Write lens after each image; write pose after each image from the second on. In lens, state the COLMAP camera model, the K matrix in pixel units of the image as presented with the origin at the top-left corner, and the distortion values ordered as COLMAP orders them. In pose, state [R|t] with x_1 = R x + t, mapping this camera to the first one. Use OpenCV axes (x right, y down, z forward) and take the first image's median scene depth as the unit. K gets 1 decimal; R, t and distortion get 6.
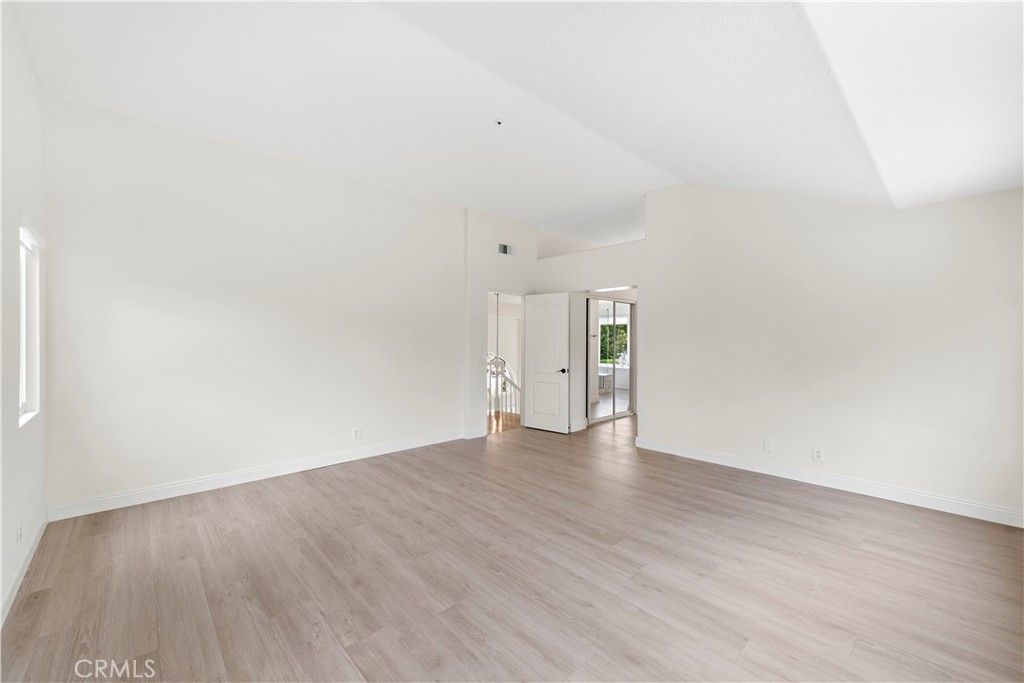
lens RADIAL K [[404.1, 0, 513.4], [0, 404.1, 339.0], [0, 0, 1]] dist [0.002100, 0.000213]
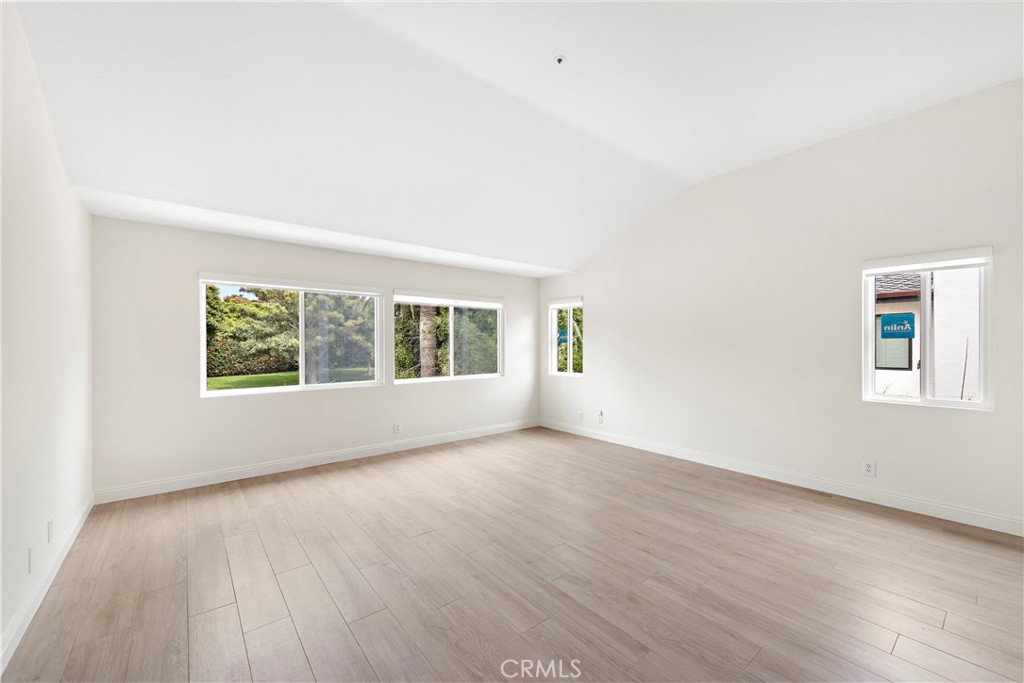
lens RADIAL K [[404.1, 0, 512.4], [0, 404.1, 345.6], [0, 0, 1]] dist [0.002100, 0.000213]
pose [[-0.997870, 0.002582, 0.065184, 0.004866], [0.002809, 0.999990, 0.003384, 0.002398], [-0.065175, 0.003560, -0.997867, 2.056466]]
